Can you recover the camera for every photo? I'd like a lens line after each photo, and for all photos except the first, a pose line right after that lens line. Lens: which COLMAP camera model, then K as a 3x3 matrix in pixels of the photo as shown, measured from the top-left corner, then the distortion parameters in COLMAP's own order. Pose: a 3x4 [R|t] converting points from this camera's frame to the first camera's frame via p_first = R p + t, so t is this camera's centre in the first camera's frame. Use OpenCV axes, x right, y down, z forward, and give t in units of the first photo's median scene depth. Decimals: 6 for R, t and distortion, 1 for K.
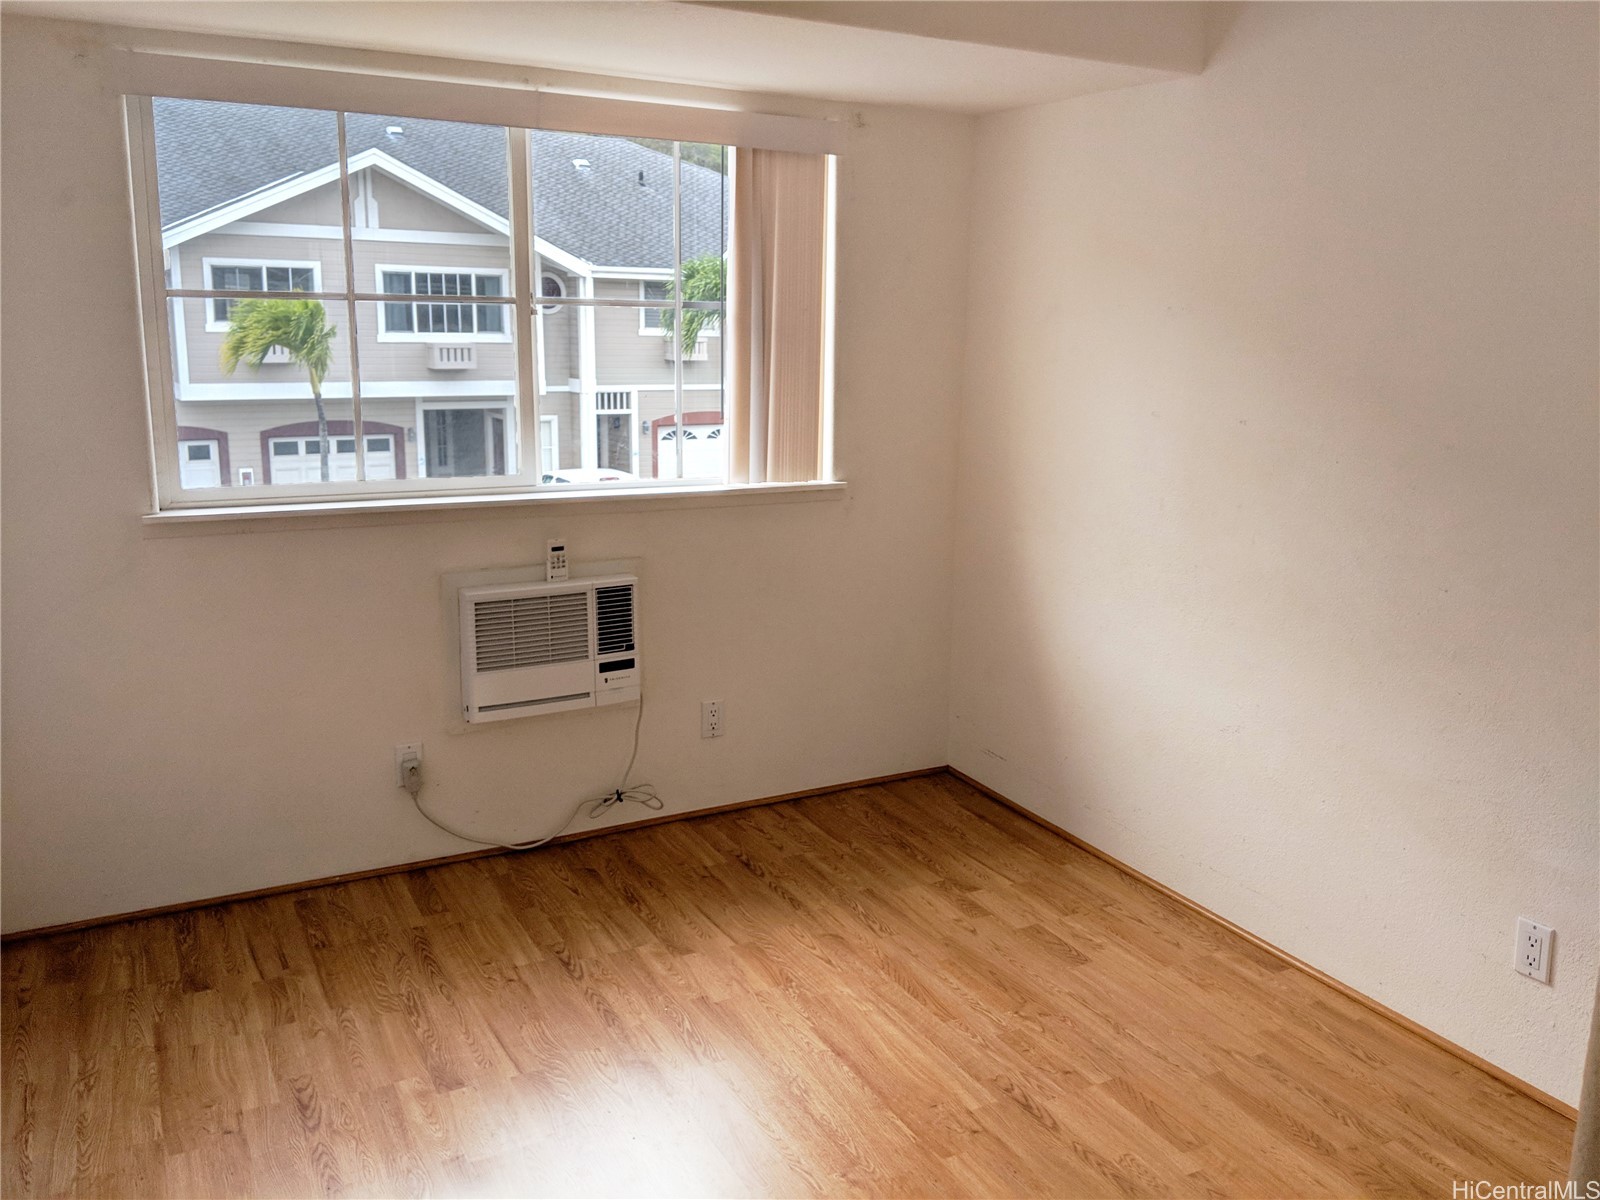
lens RADIAL K [[1313.8, 0, 803.1], [0, 1313.8, 602.6], [0, 0, 1]] dist [0.013433, -0.028994]
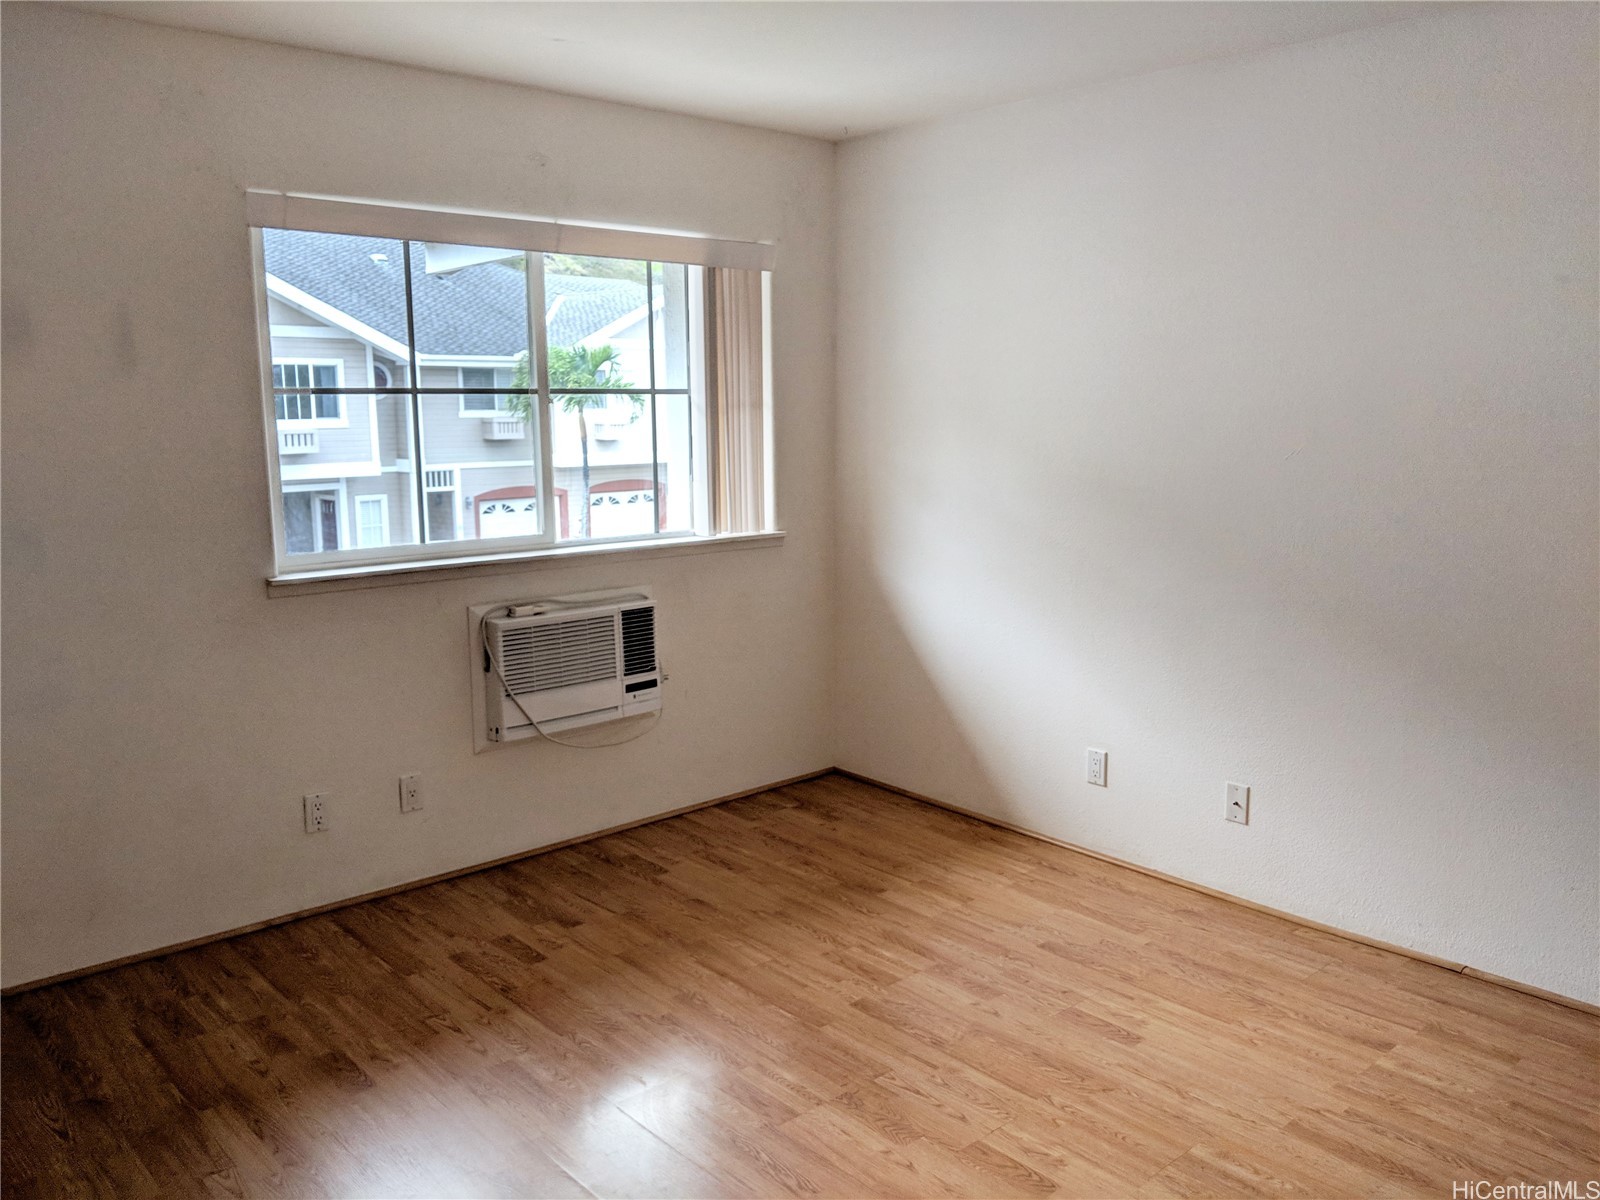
lens RADIAL K [[1313.8, 0, 811.0], [0, 1313.8, 604.2], [0, 0, 1]] dist [0.013433, -0.028994]
pose [[0.964364, -0.062022, 0.257206, -0.142758], [0.075837, 0.996143, -0.044132, 0.018920], [-0.253477, 0.062065, 0.965348, -0.107300]]
